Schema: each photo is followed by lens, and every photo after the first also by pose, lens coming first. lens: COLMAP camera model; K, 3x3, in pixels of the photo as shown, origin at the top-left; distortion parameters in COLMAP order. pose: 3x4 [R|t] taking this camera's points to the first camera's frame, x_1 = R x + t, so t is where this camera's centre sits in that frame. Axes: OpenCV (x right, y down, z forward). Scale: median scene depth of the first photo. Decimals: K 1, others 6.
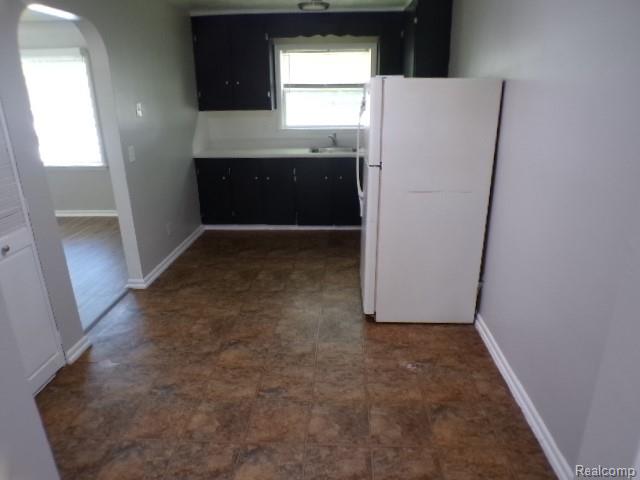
lens RADIAL K [[436.4, 0, 320.0], [0, 436.4, 240.0], [0, 0, 1]] dist [-0.000948, 0.000033]
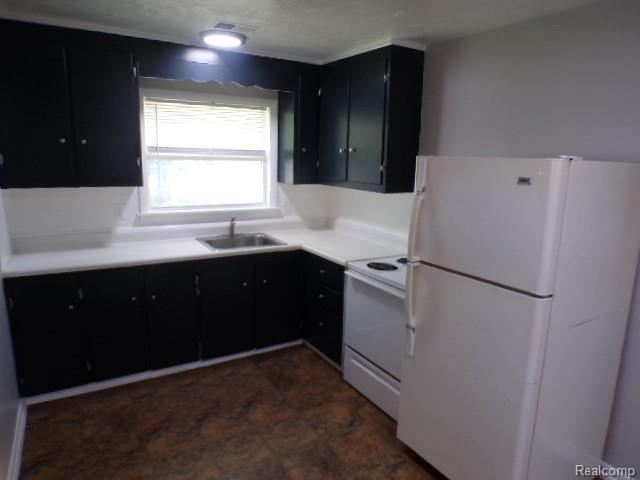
lens RADIAL K [[435.2, 0, 320.7], [0, 435.2, 255.1], [0, 0, 1]] dist [-0.000751, -0.000259]
pose [[0.833653, -0.090795, 0.544774, -0.244136], [0.150848, 0.986321, -0.066452, -0.120572], [-0.531289, 0.137576, 0.835945, 0.355278]]
